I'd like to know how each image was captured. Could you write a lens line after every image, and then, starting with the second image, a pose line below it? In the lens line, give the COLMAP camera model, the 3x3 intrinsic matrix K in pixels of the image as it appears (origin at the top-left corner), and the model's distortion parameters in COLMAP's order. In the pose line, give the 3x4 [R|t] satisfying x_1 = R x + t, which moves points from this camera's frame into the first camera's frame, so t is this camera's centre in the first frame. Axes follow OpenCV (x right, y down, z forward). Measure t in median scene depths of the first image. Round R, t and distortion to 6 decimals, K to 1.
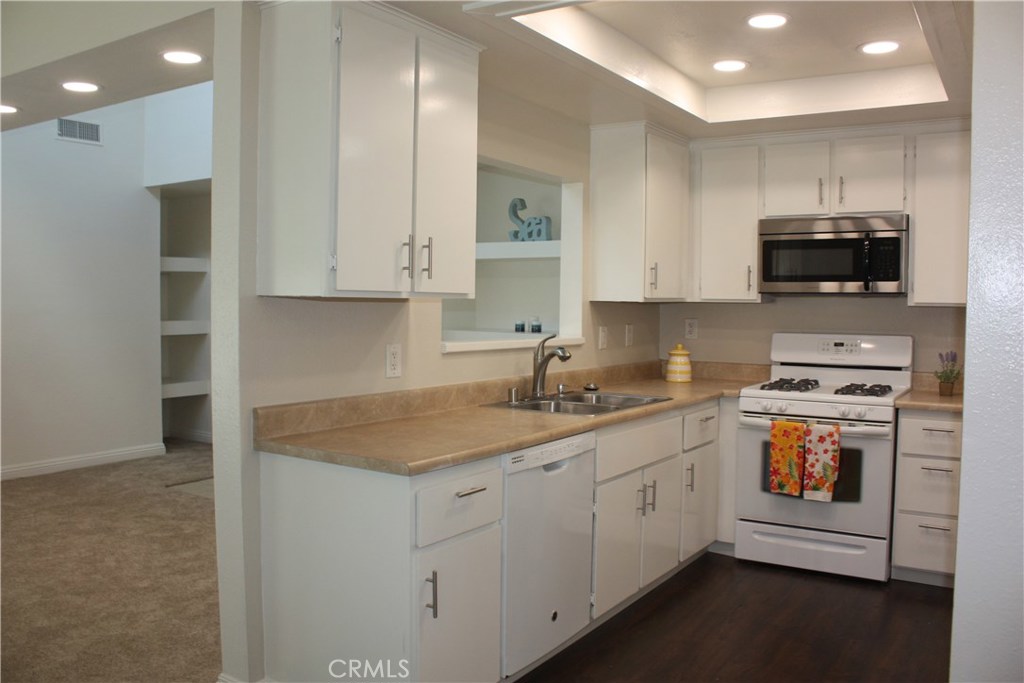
lens RADIAL K [[866.2, 0, 515.3], [0, 866.2, 341.1], [0, 0, 1]] dist [-0.085411, 0.036067]
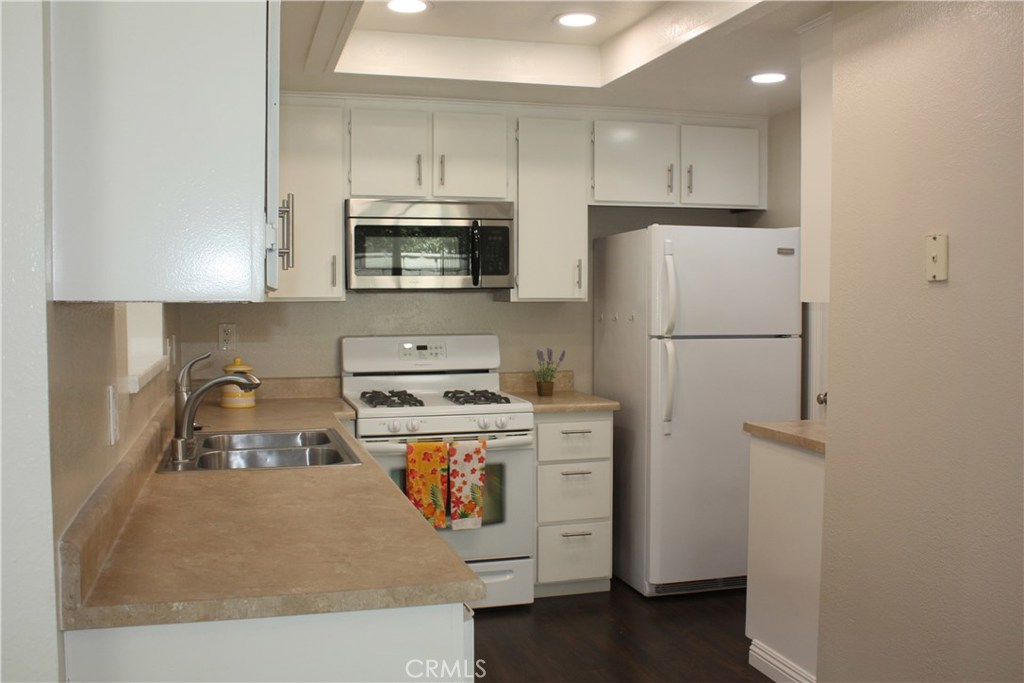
lens RADIAL K [[984.8, 0, 510.6], [0, 984.8, 344.0], [0, 0, 1]] dist [-0.100731, 0.000000]
pose [[0.666002, -0.046936, 0.744471, -0.331537], [0.045527, 0.998716, 0.022237, -0.019256], [-0.744559, 0.019083, 0.667284, 0.289827]]
